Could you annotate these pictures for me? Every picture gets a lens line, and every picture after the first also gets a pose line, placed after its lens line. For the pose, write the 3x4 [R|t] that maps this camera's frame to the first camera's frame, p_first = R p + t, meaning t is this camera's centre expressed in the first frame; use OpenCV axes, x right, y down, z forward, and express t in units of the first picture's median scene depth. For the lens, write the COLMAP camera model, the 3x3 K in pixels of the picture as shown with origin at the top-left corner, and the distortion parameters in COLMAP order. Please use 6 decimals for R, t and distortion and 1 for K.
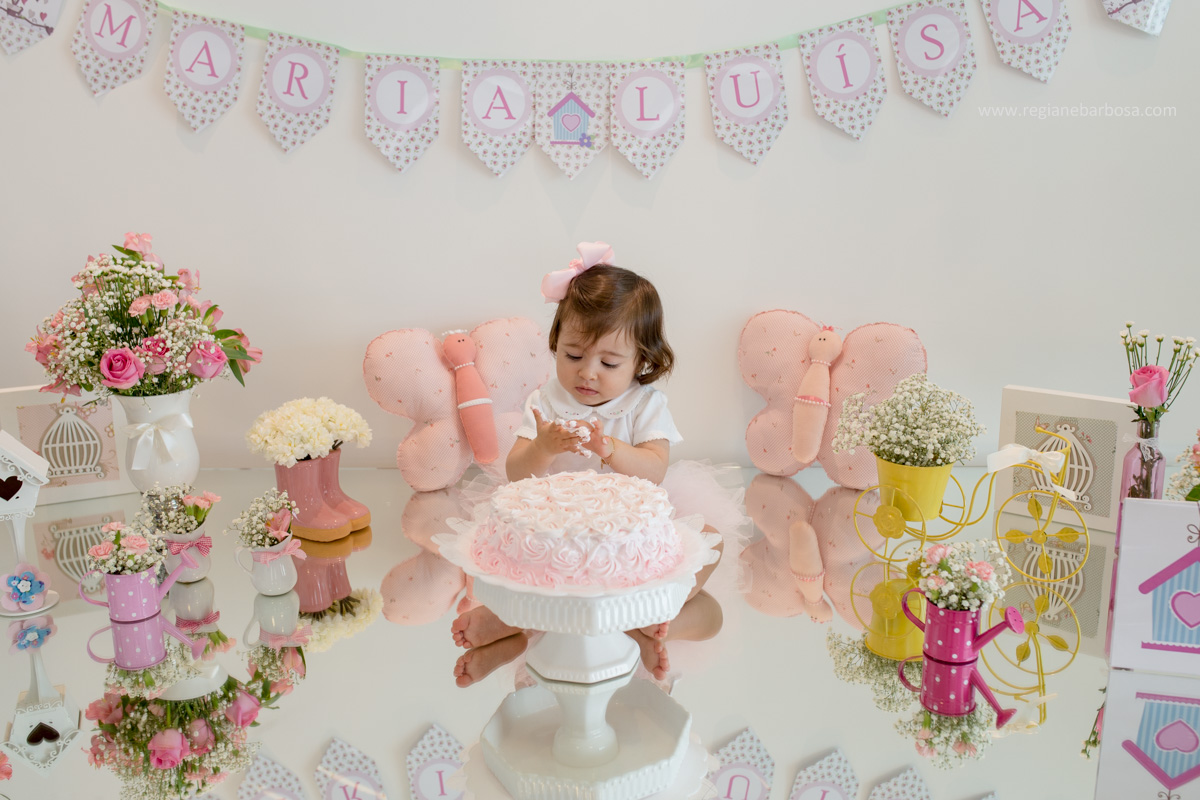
lens RADIAL K [[1213.1, 0, 587.9], [0, 1213.1, 405.4], [0, 0, 1]] dist [-0.050512, 0.049871]
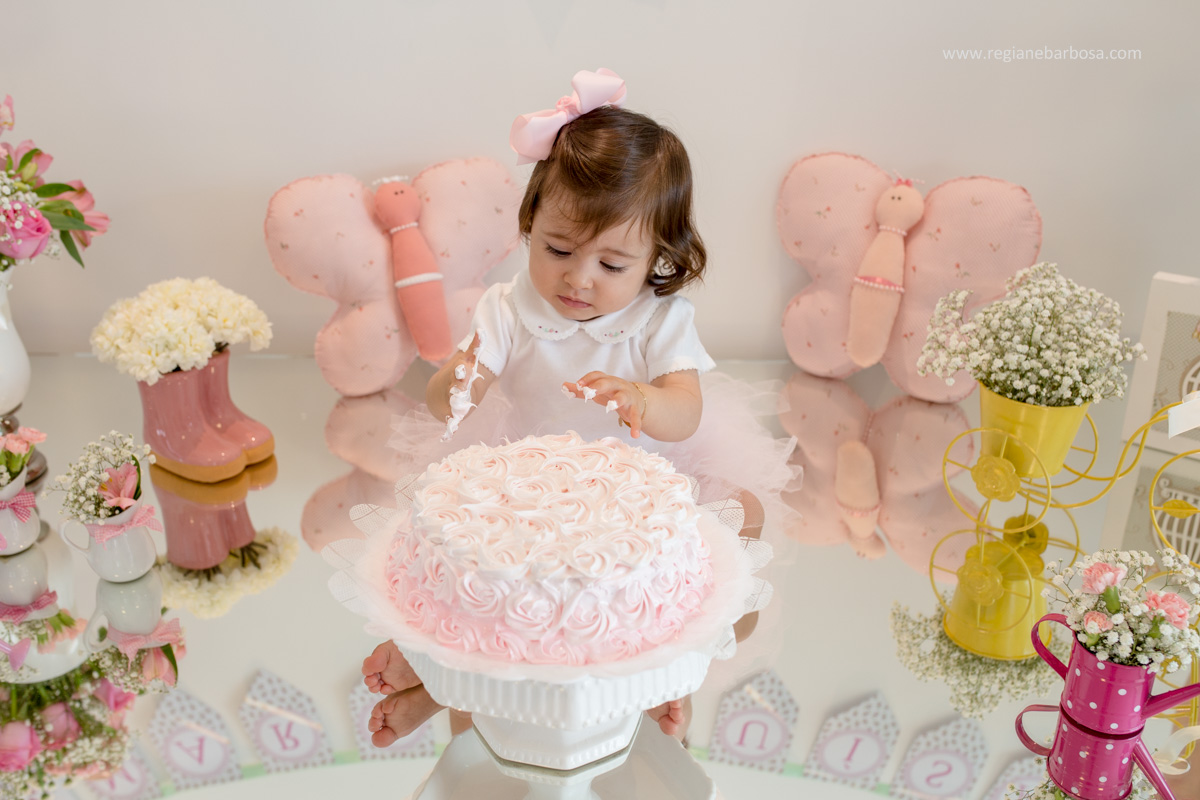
lens RADIAL K [[1197.4, 0, 594.0], [0, 1197.4, 390.4], [0, 0, 1]] dist [-0.029531, -0.001057]
pose [[0.999893, 0.008400, 0.012005, 0.005020], [-0.010312, 0.985506, 0.169327, -0.064783], [-0.010408, -0.169433, 0.985487, 0.298109]]
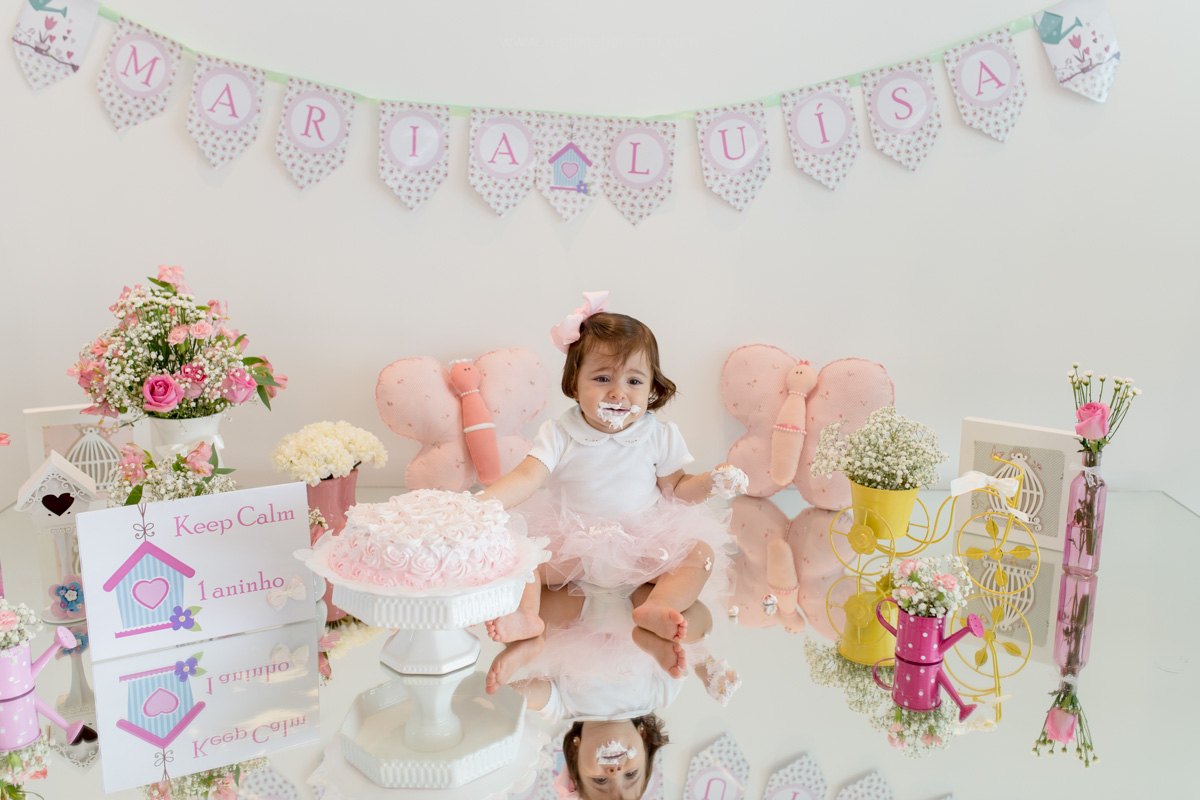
lens RADIAL K [[1252.7, 0, 600.0], [0, 1252.7, 400.0], [0, 0, 1]] dist [0.007250, -0.032988]
pose [[0.998295, 0.011808, 0.057163, -0.054768], [-0.010834, 0.999791, -0.017318, -0.008854], [-0.057356, 0.016669, 0.998215, -0.129567]]
